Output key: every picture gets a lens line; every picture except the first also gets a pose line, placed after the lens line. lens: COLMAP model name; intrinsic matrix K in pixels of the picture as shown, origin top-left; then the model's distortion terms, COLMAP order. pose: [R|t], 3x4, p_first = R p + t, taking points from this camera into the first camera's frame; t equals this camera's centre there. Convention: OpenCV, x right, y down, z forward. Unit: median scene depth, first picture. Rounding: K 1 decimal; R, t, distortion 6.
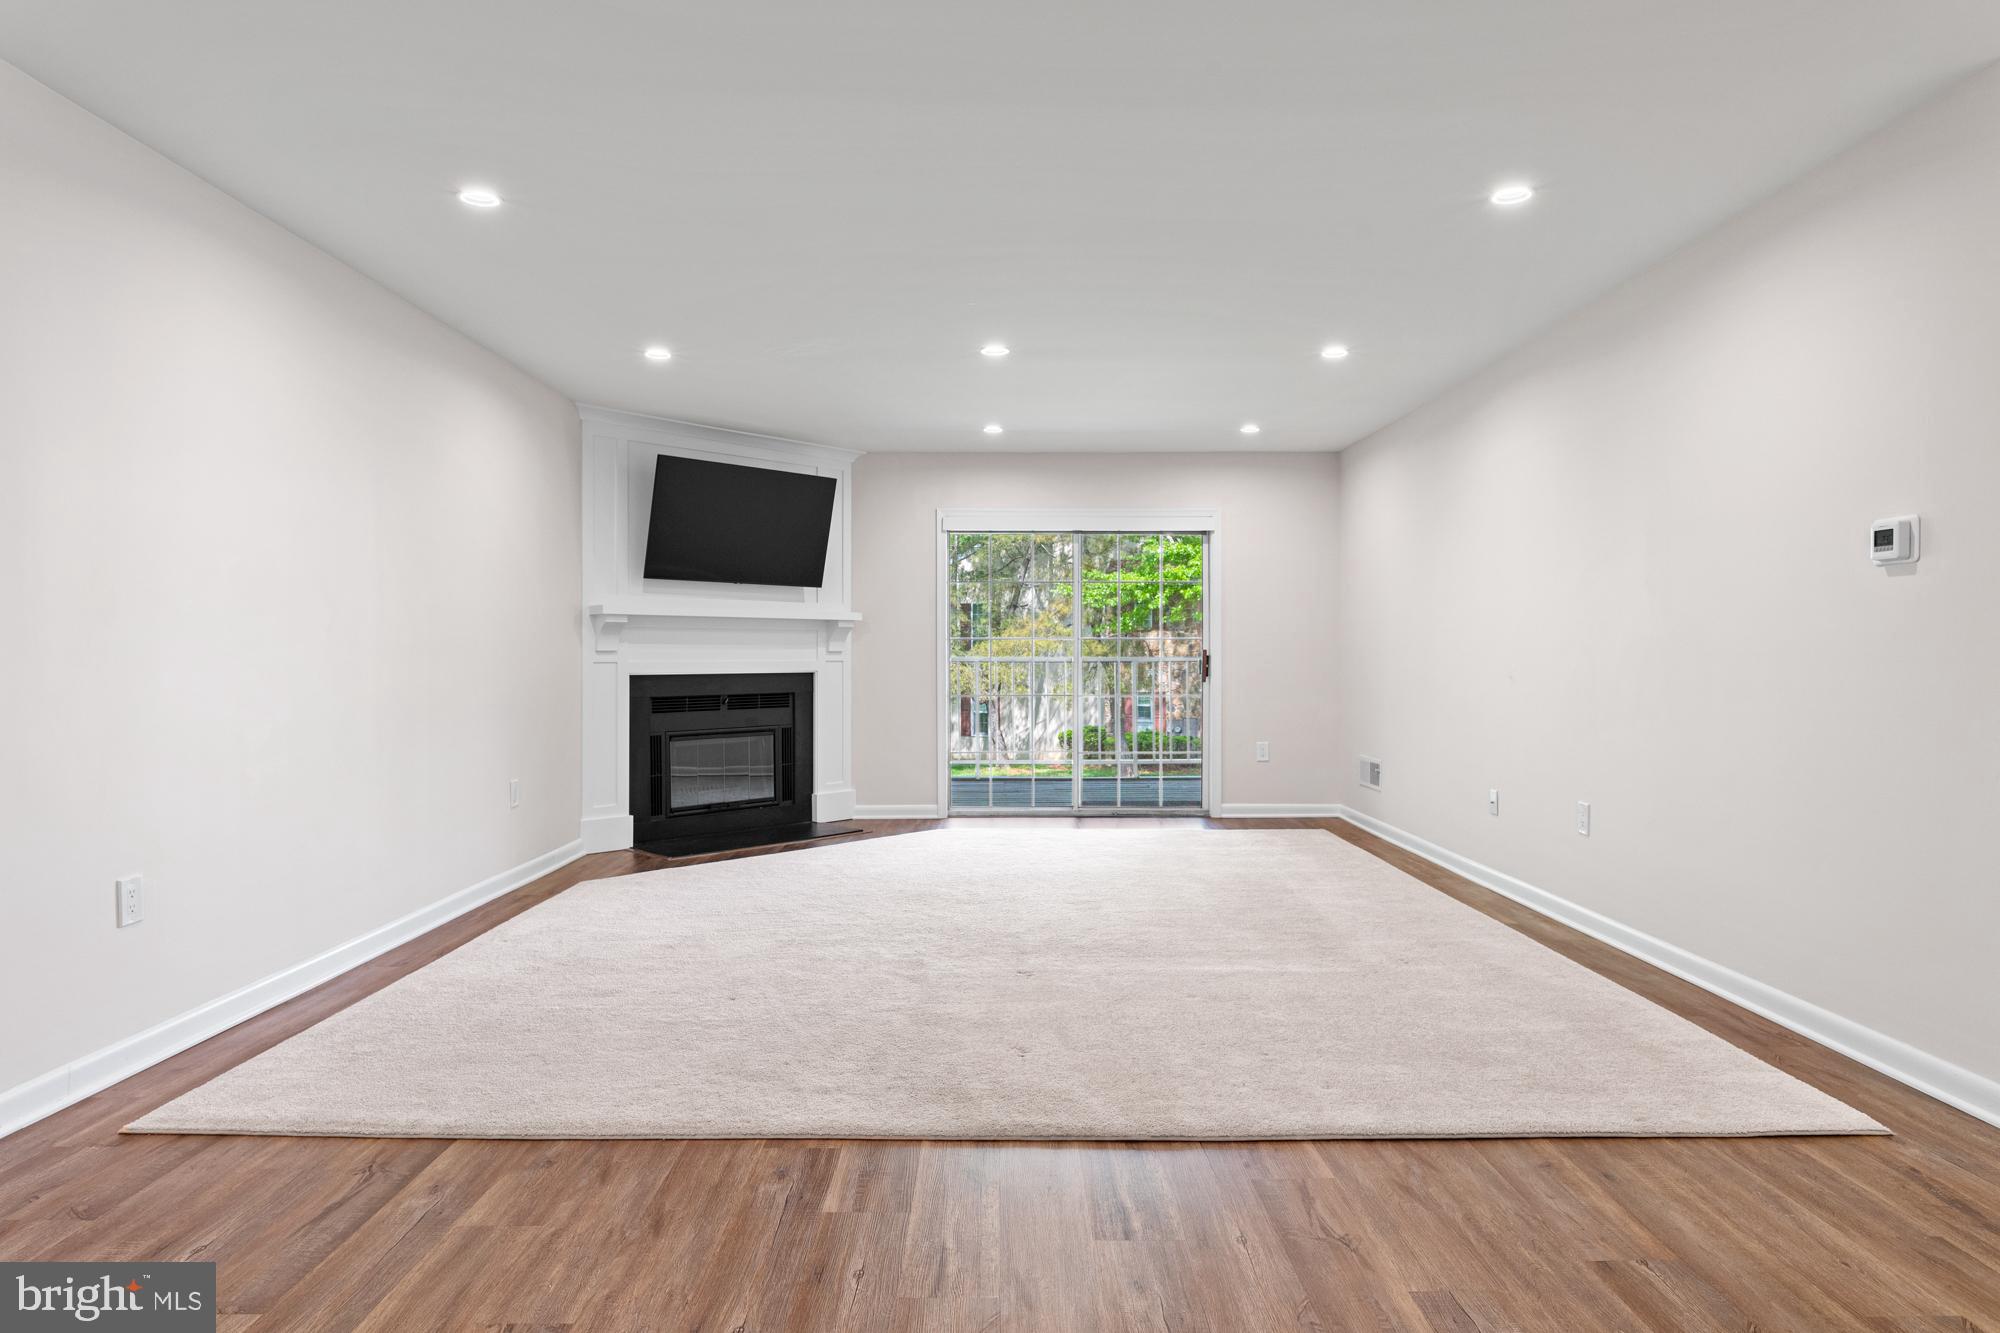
lens RADIAL K [[1165.6, 0, 1000.0], [0, 1165.6, 666.5], [0, 0, 1]] dist [0.002161, 0.000366]
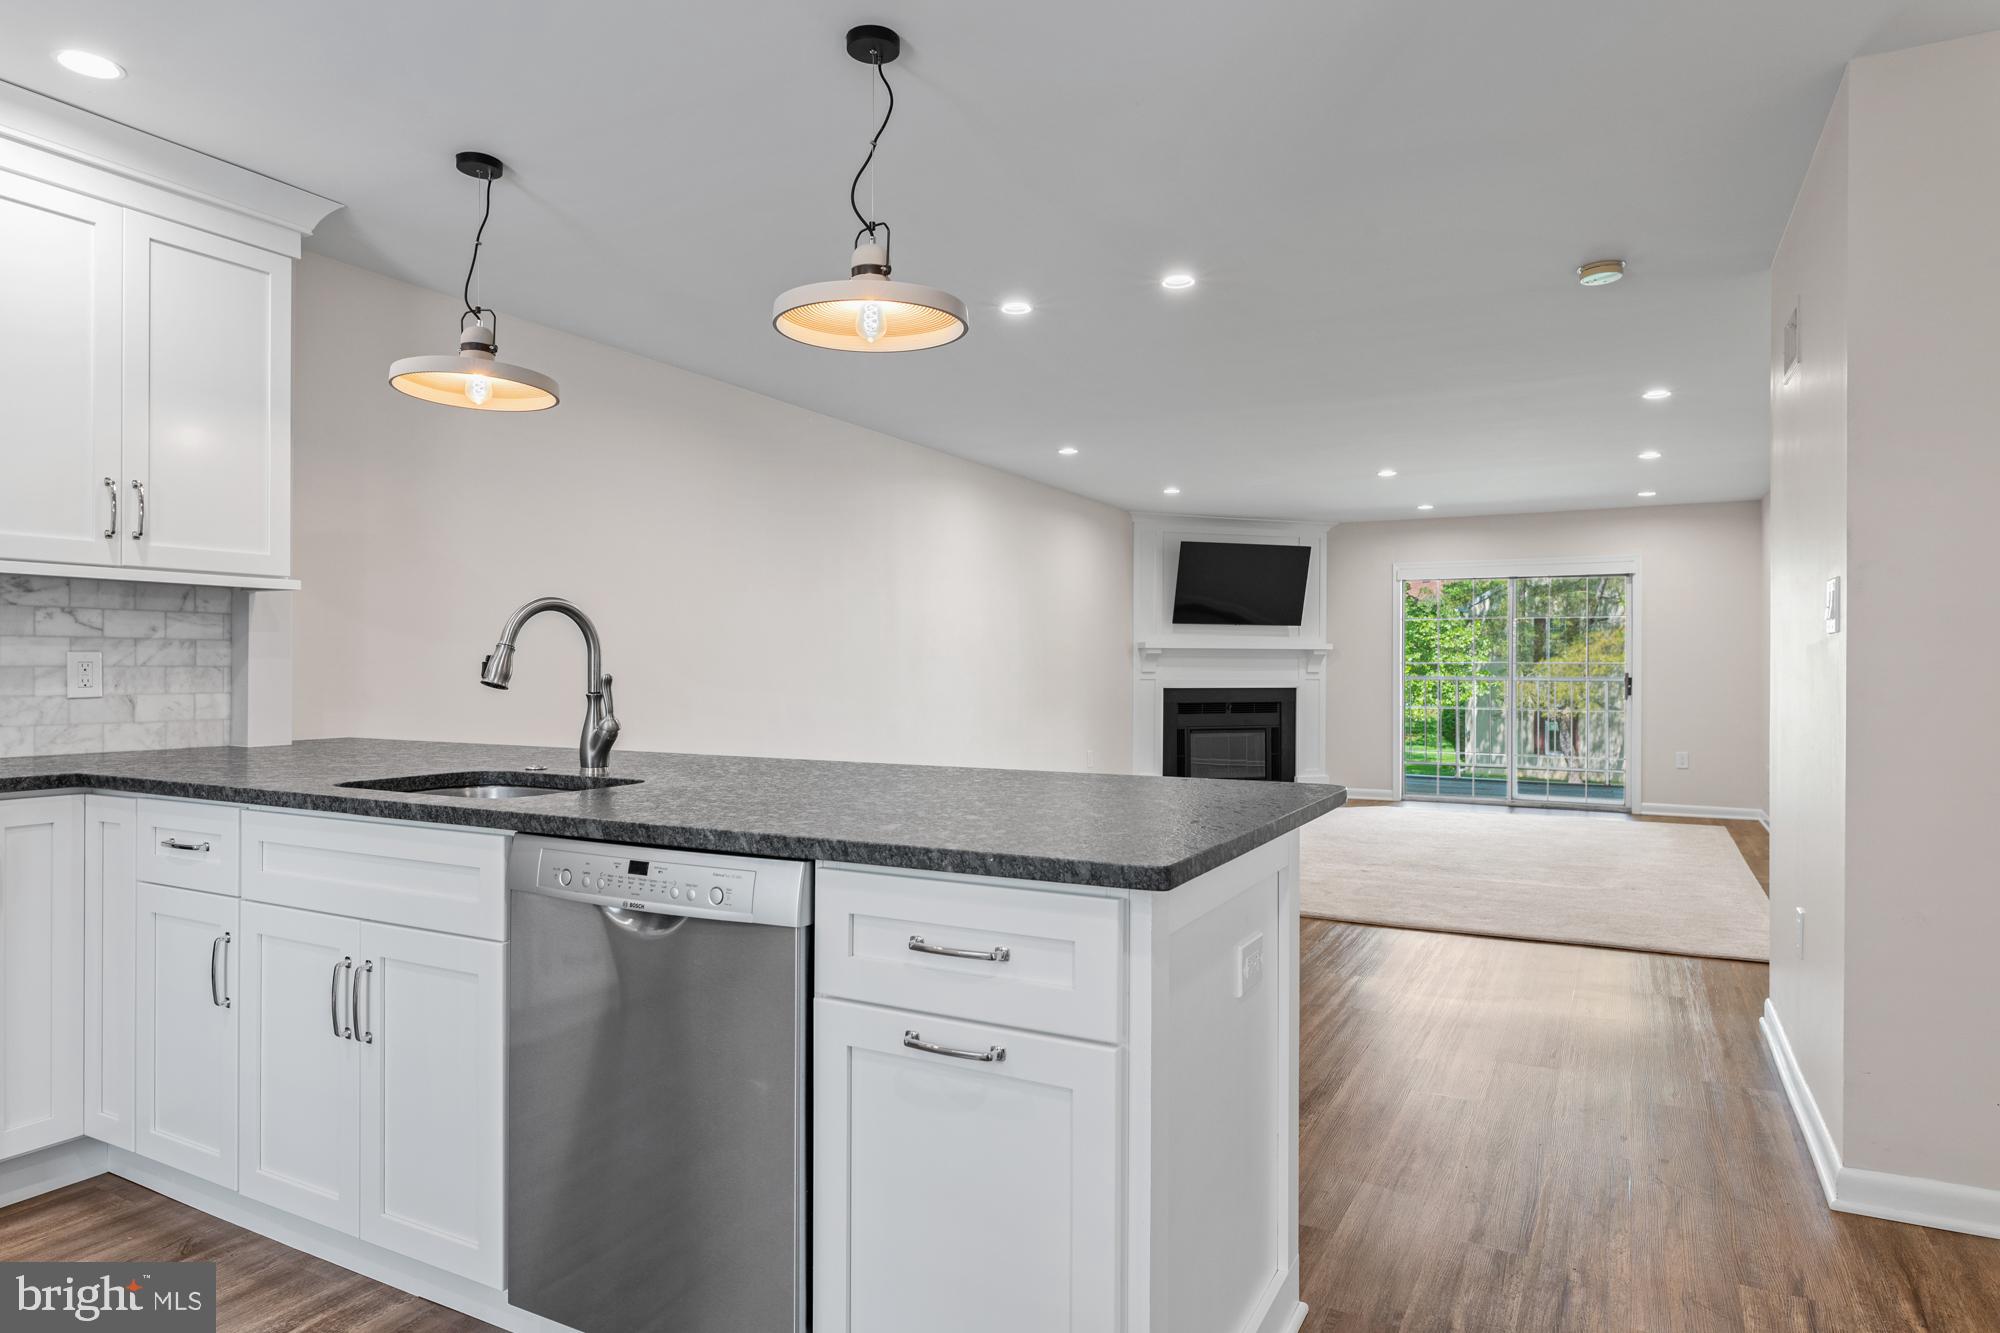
lens RADIAL K [[1165.6, 0, 1000.0], [0, 1165.6, 666.5], [0, 0, 1]] dist [0.002161, 0.000366]
pose [[0.879963, 0.003578, -0.475029, 0.188405], [-0.008475, 0.999931, -0.008166, -0.005631], [0.474967, 0.011212, 0.879932, -0.377156]]
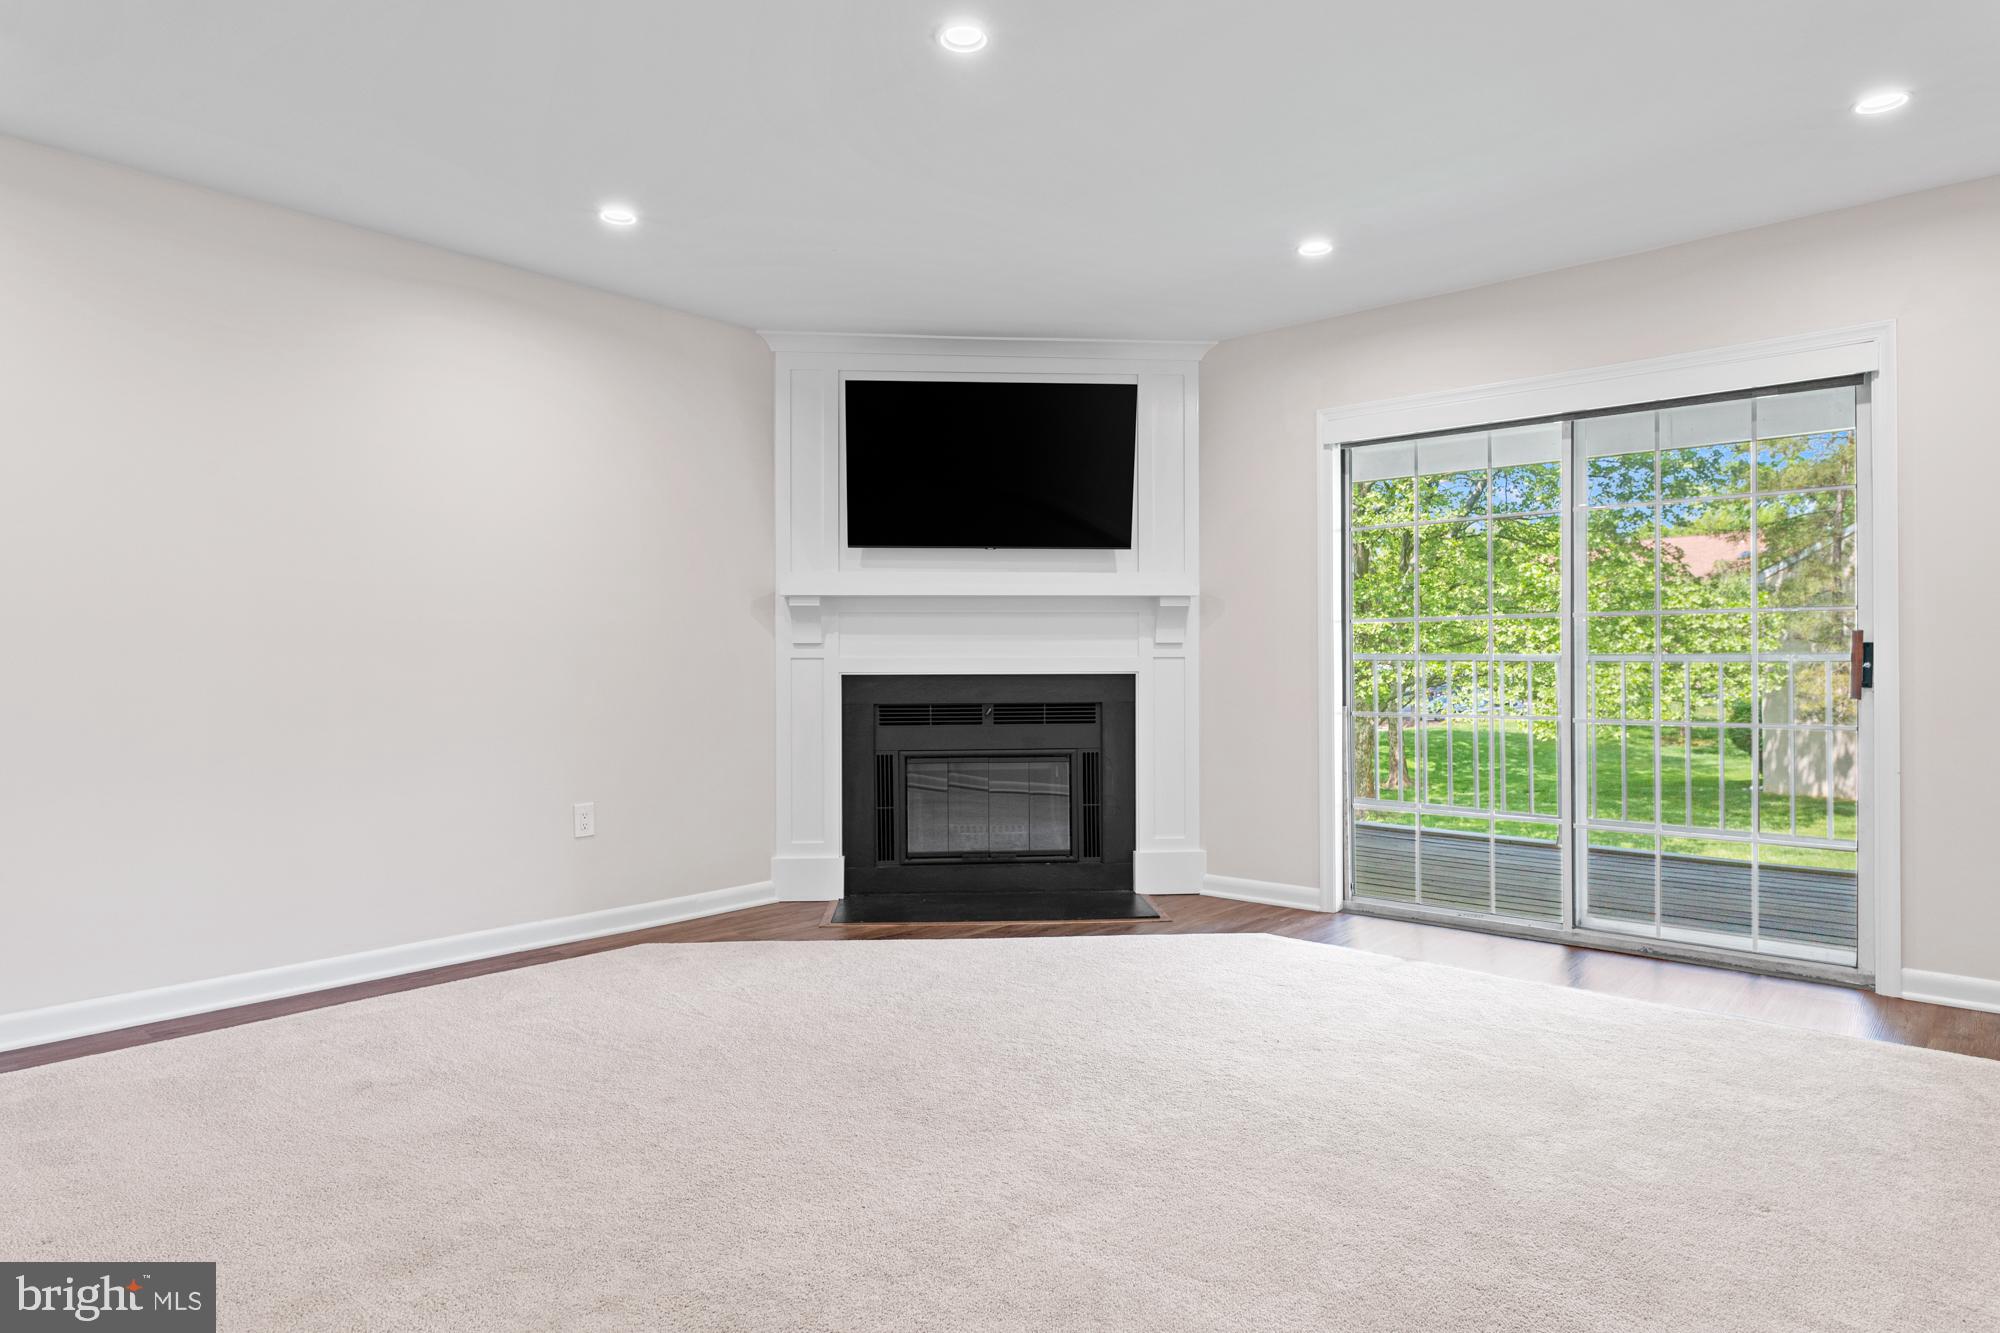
lens RADIAL K [[1140.8, 0, 1012.5], [0, 1140.8, 666.1], [0, 0, 1]] dist [-0.003693, 0.000486]
pose [[0.747603, 0.001006, -0.664145, 0.238159], [-0.005088, 0.999978, -0.004213, 0.003754], [0.664126, 0.006529, 0.747592, 0.460984]]
